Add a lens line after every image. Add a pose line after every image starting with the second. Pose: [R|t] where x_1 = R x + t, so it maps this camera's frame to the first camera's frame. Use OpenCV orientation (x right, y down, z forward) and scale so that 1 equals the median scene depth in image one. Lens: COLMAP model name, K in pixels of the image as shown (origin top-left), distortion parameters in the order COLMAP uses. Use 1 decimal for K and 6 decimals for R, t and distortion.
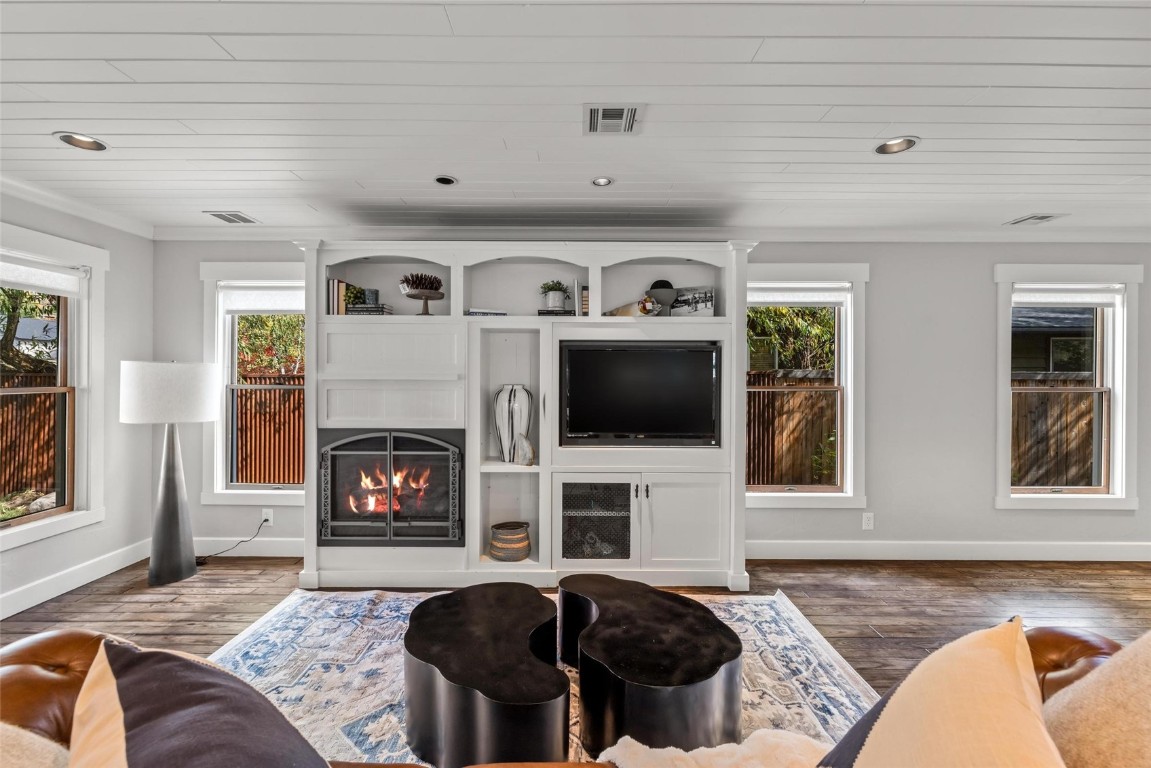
lens RADIAL K [[495.8, 0, 577.1], [0, 495.8, 379.6], [0, 0, 1]] dist [-0.001818, 0.001316]
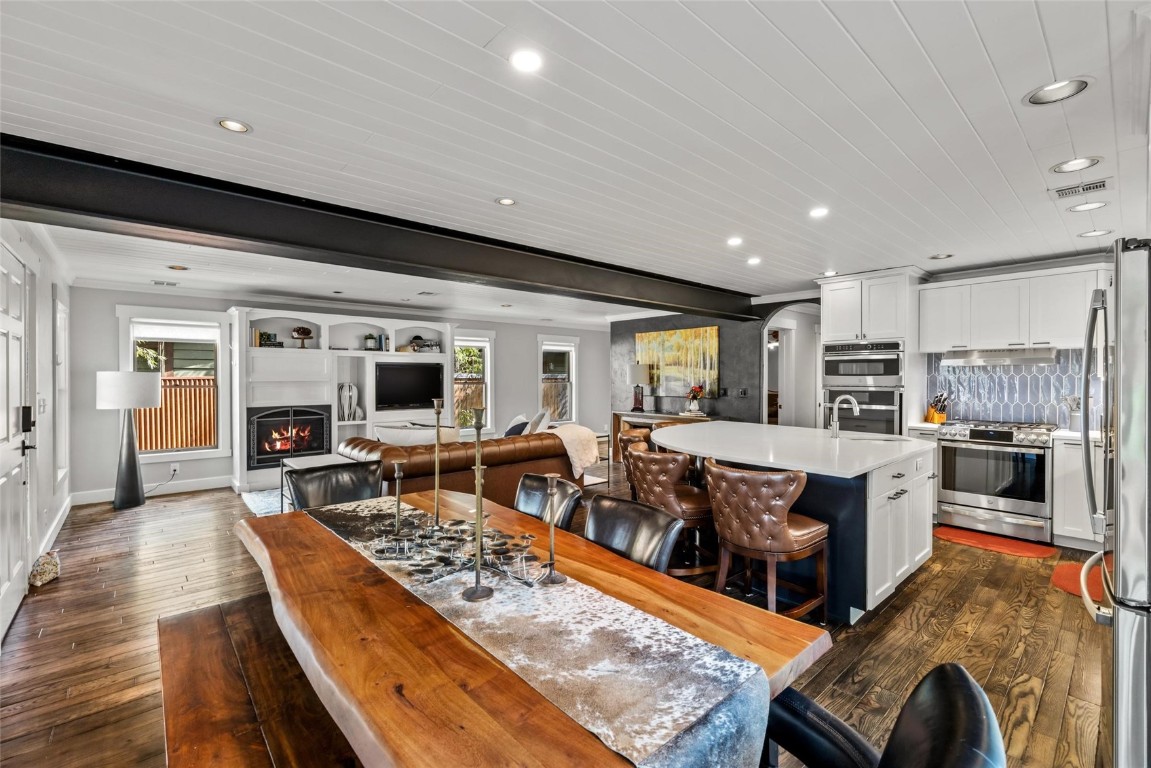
lens RADIAL K [[495.8, 0, 572.5], [0, 495.8, 381.8], [0, 0, 1]] dist [-0.001818, 0.001316]
pose [[0.749604, -0.011590, 0.661786, -0.828889], [0.008462, 0.999933, 0.007927, -0.003637], [-0.661833, -0.000342, 0.749651, -1.203524]]
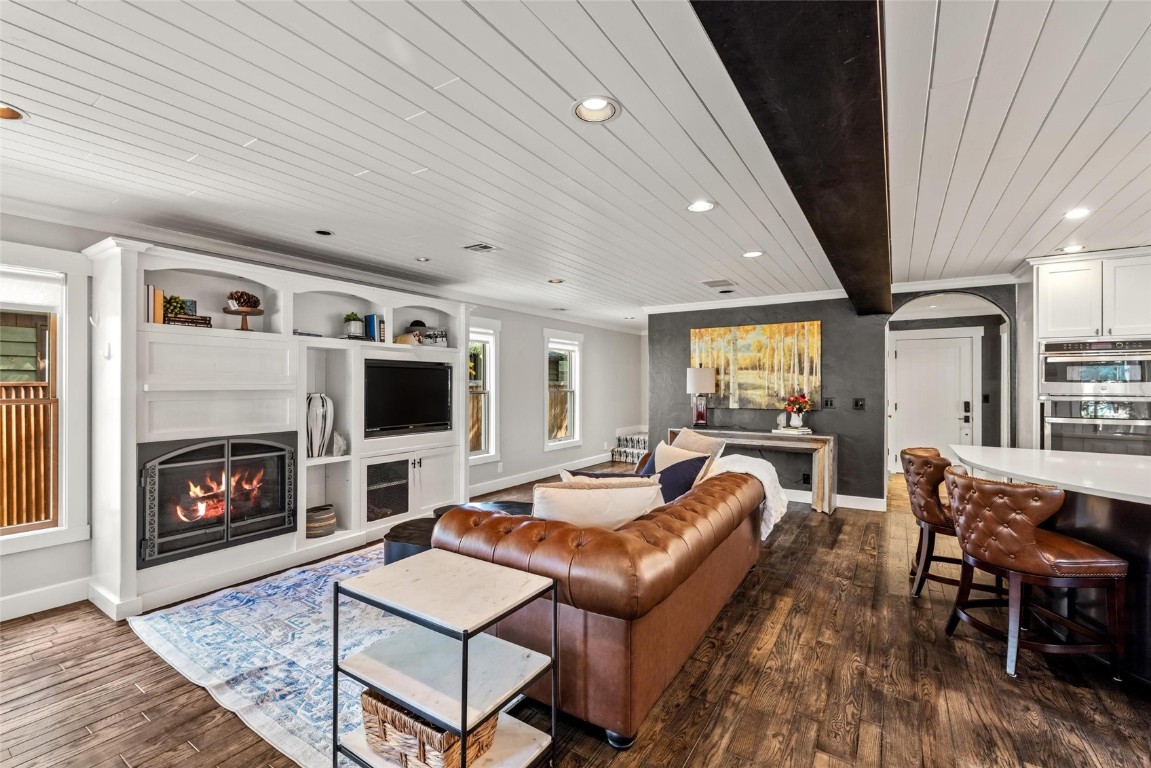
lens RADIAL K [[495.8, 0, 572.7], [0, 495.8, 383.7], [0, 0, 1]] dist [-0.001818, 0.001316]
pose [[0.545455, -0.002440, 0.838136, -0.848649], [0.007011, 0.999974, -0.001651, -0.006751], [-0.838111, 0.006776, 0.545458, -0.195585]]
